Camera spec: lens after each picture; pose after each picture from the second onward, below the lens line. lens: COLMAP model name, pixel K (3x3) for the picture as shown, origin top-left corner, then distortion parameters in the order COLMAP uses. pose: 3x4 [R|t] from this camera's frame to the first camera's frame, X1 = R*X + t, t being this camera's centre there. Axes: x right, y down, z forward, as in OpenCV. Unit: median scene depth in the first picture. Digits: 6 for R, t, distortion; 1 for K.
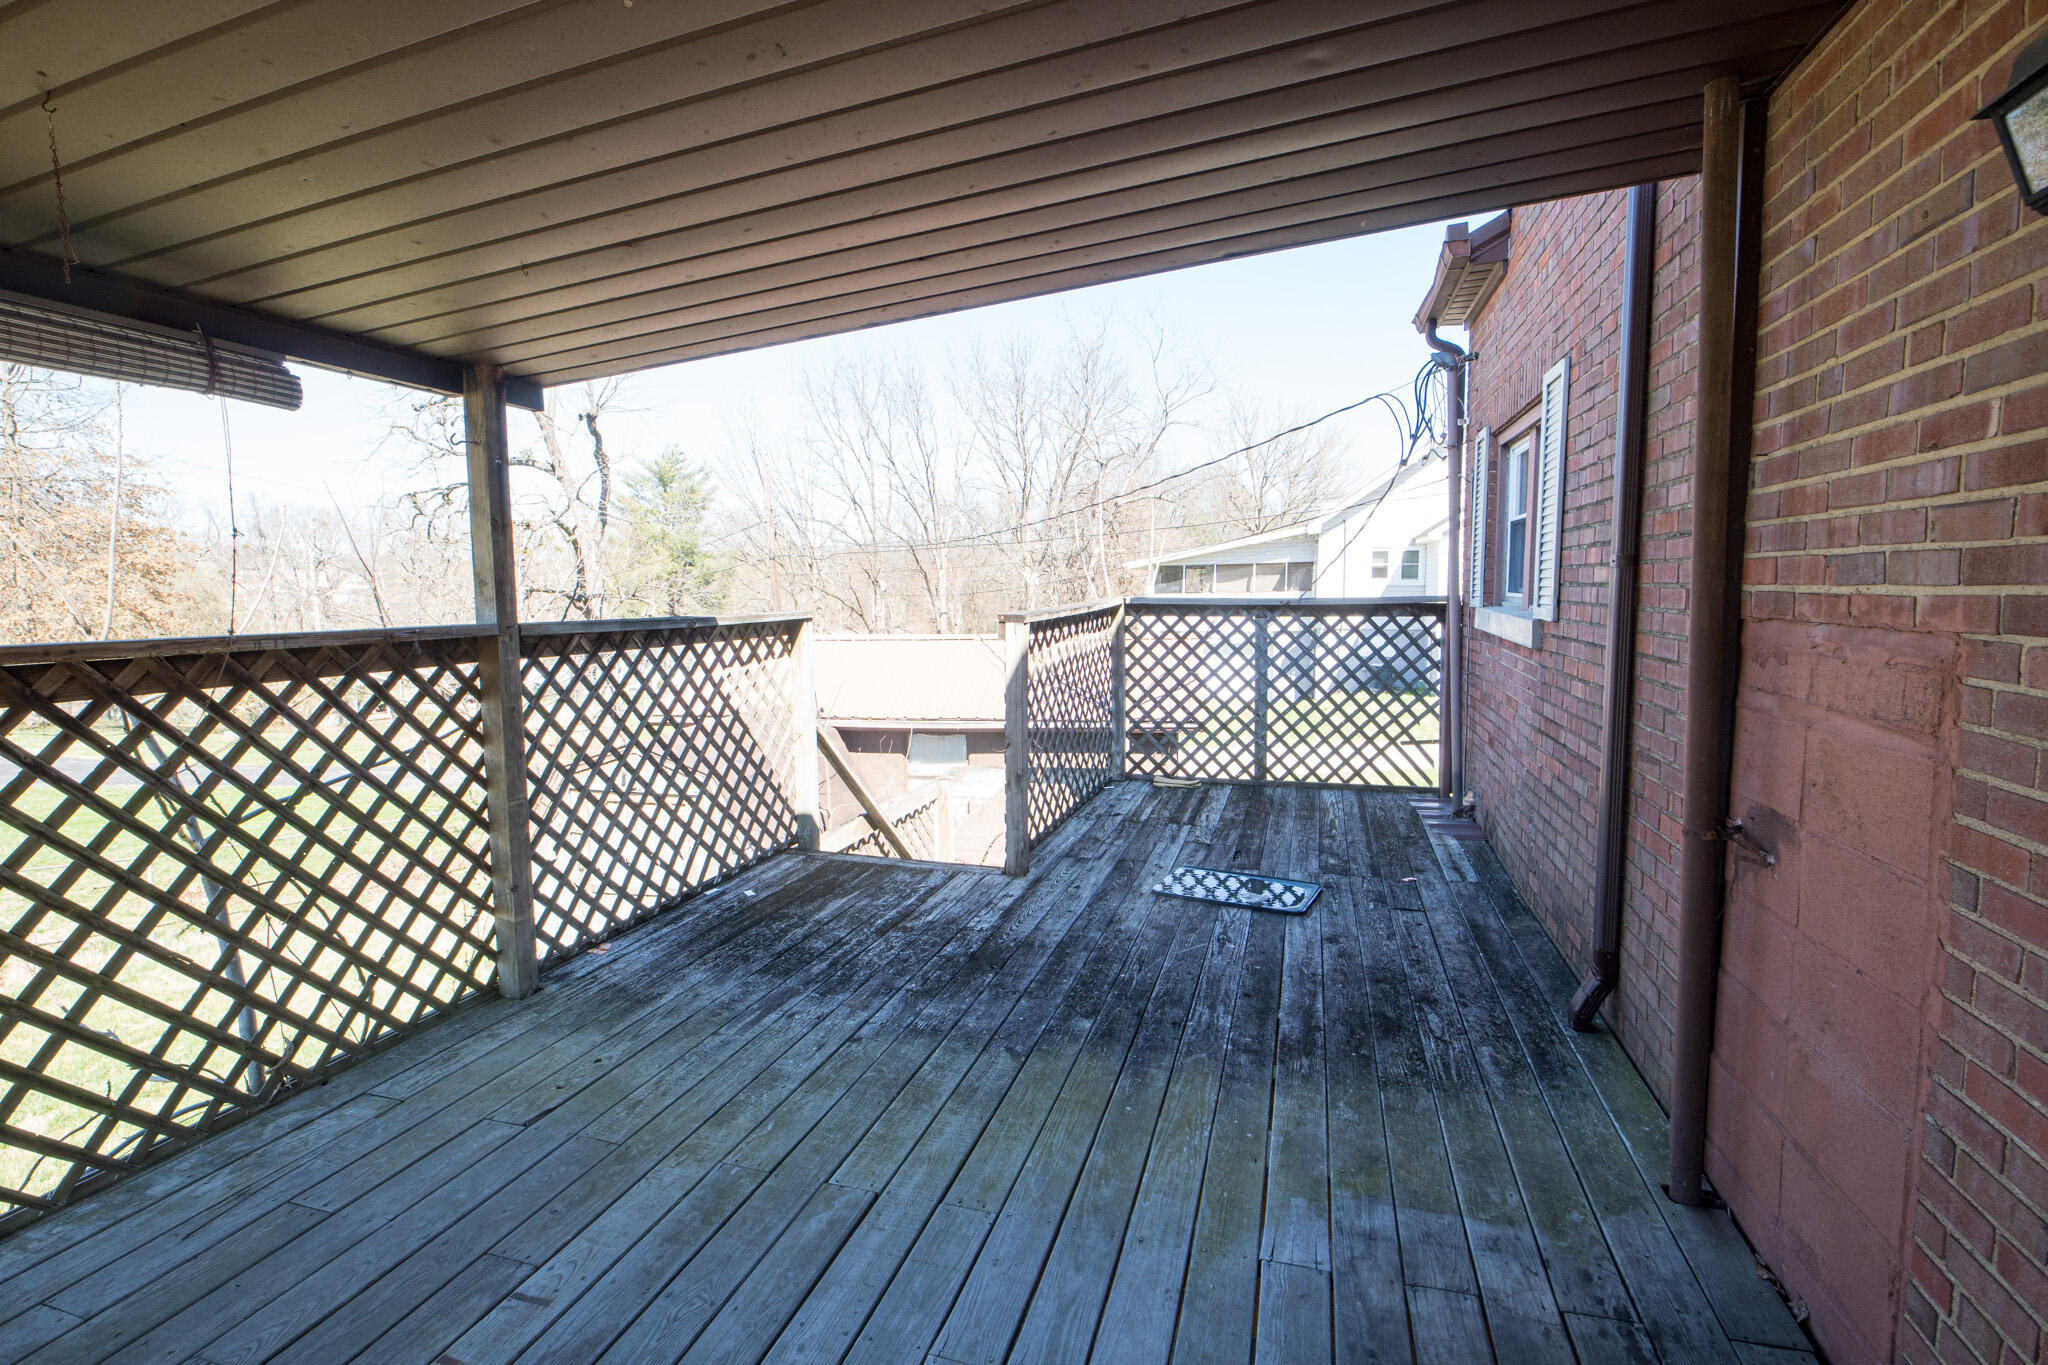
lens RADIAL K [[967.7, 0, 1018.6], [0, 967.7, 678.7], [0, 0, 1]] dist [0.016748, -0.019010]
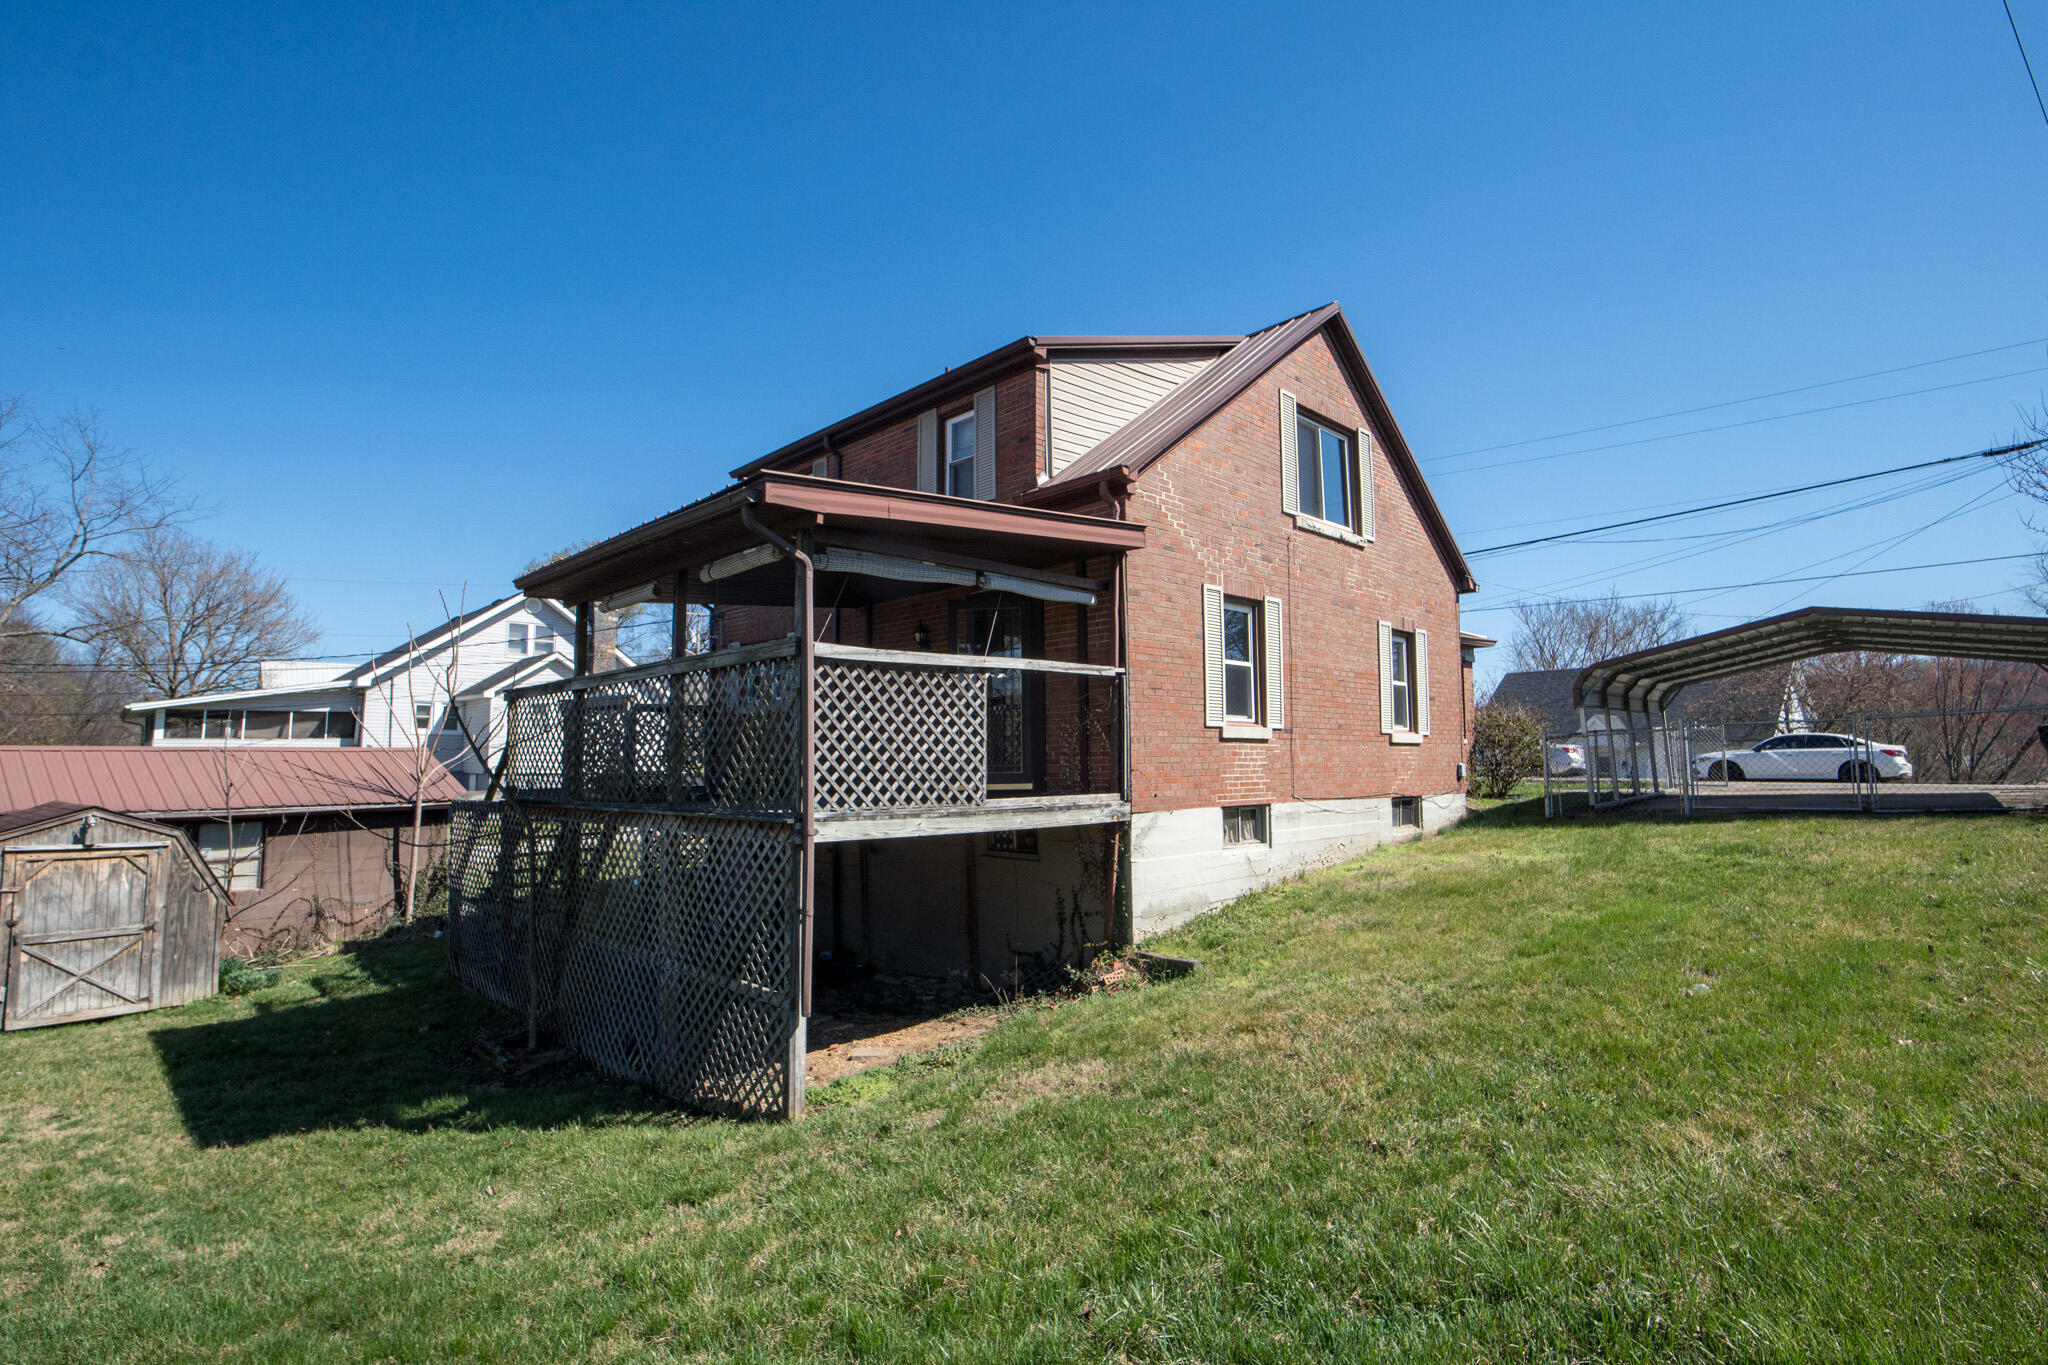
lens RADIAL K [[967.7, 0, 1018.6], [0, 967.7, 678.7], [0, 0, 1]] dist [0.016748, -0.019010]
pose [[0.481092, 0.078840, 0.873118, -2.027820], [0.084759, 0.987099, -0.135835, 0.381437], [-0.872563, 0.139354, 0.468203, -1.296075]]
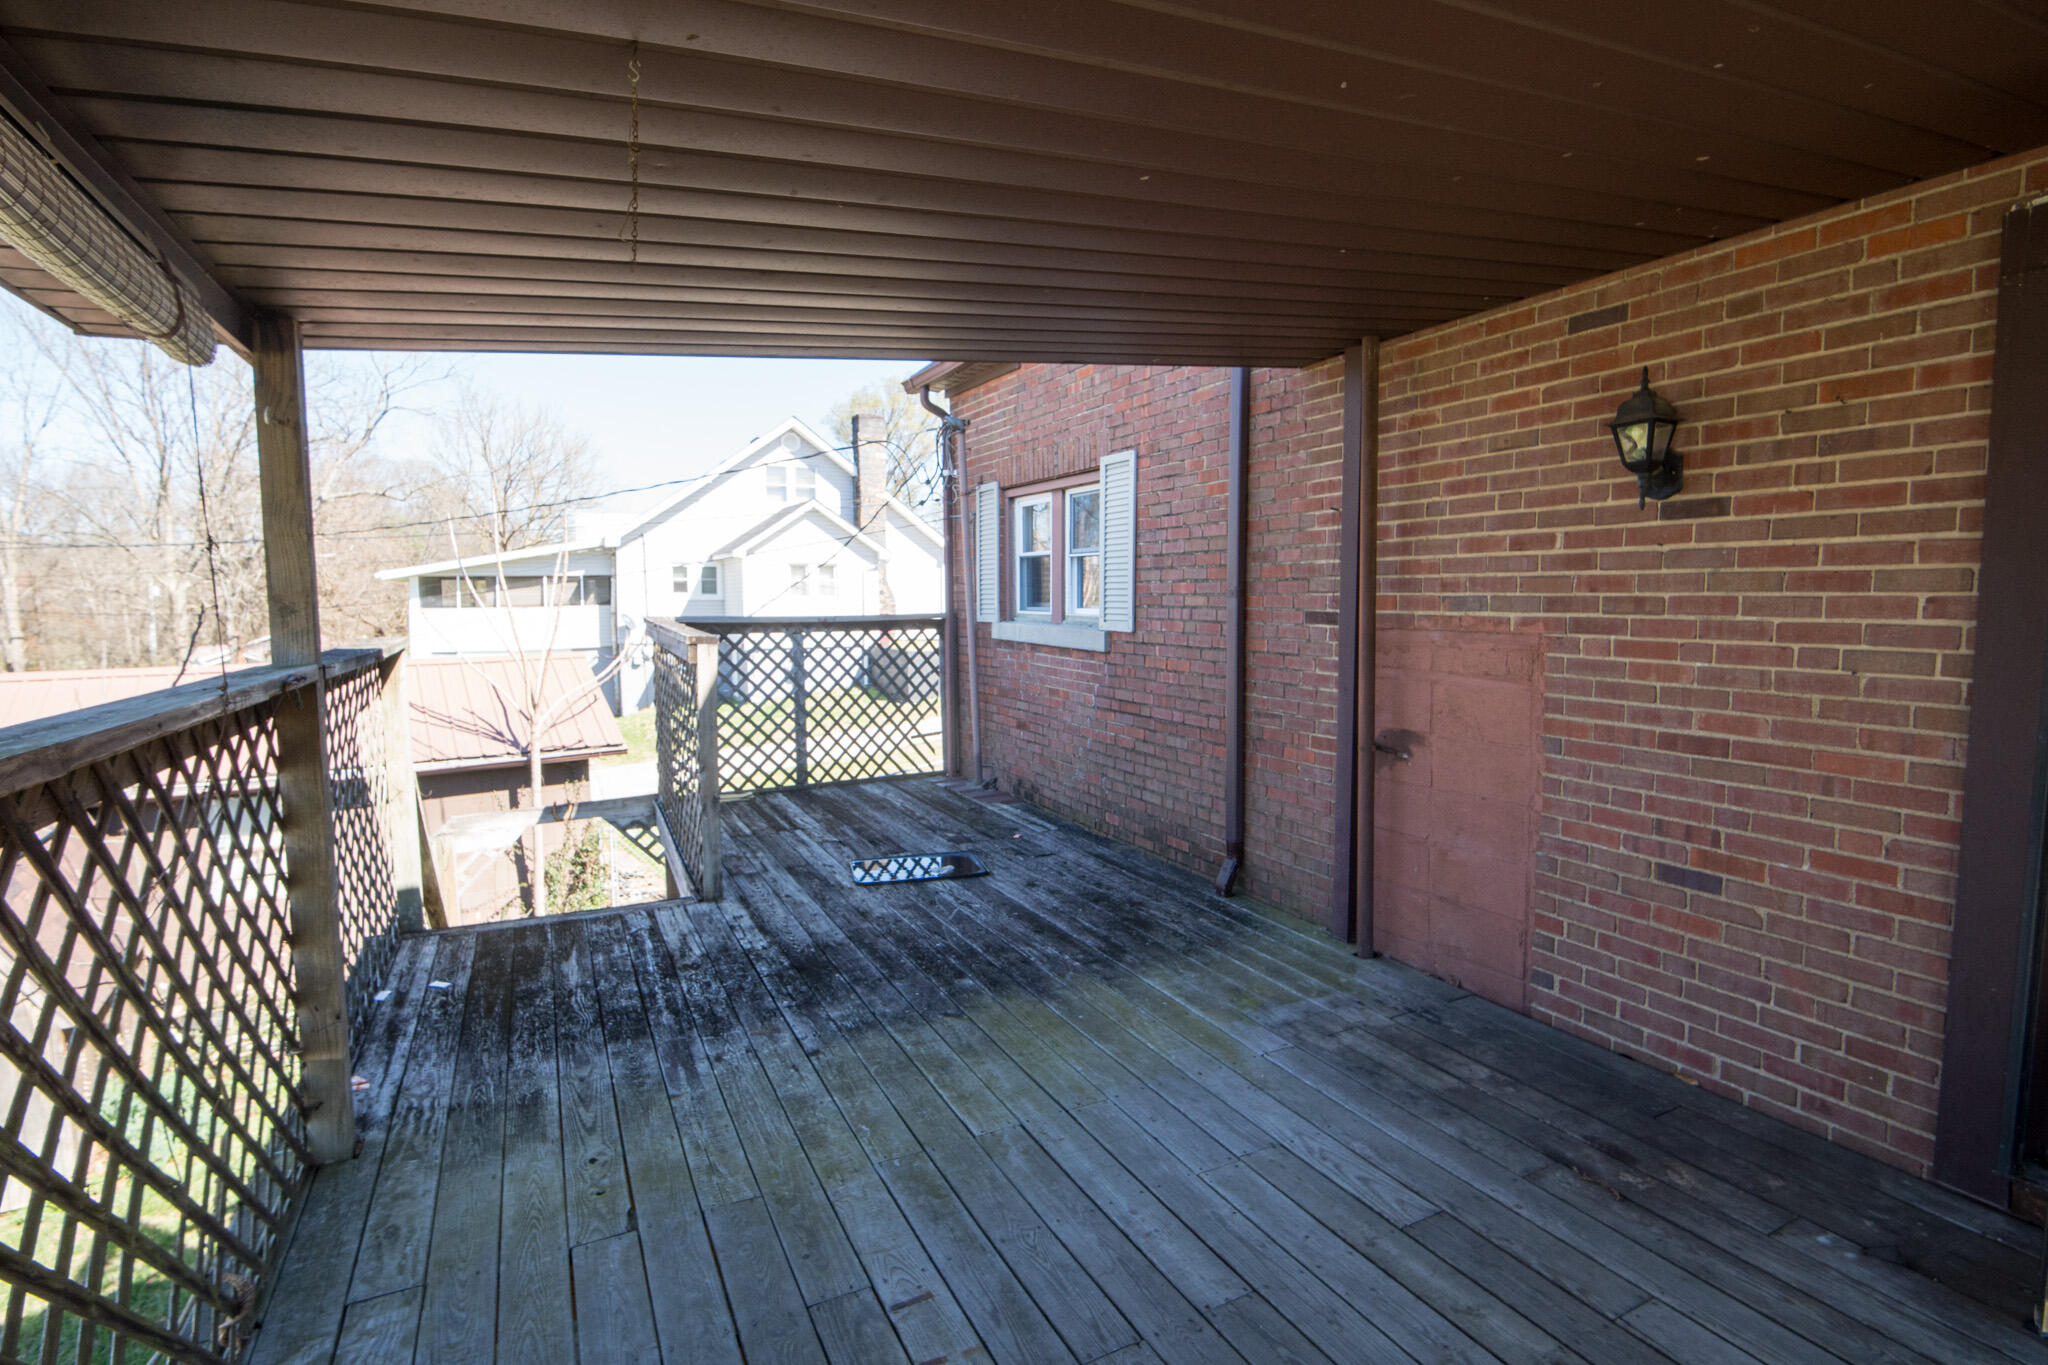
lens RADIAL K [[975.7, 0, 1024.0], [0, 975.7, 682.5], [0, 0, 1]] dist [0.013132, -0.020569]
pose [[0.722400, -0.055498, 0.689245, -0.507937], [0.062431, 0.997938, 0.014920, -0.014670], [-0.688651, 0.032252, 0.724375, 0.062576]]
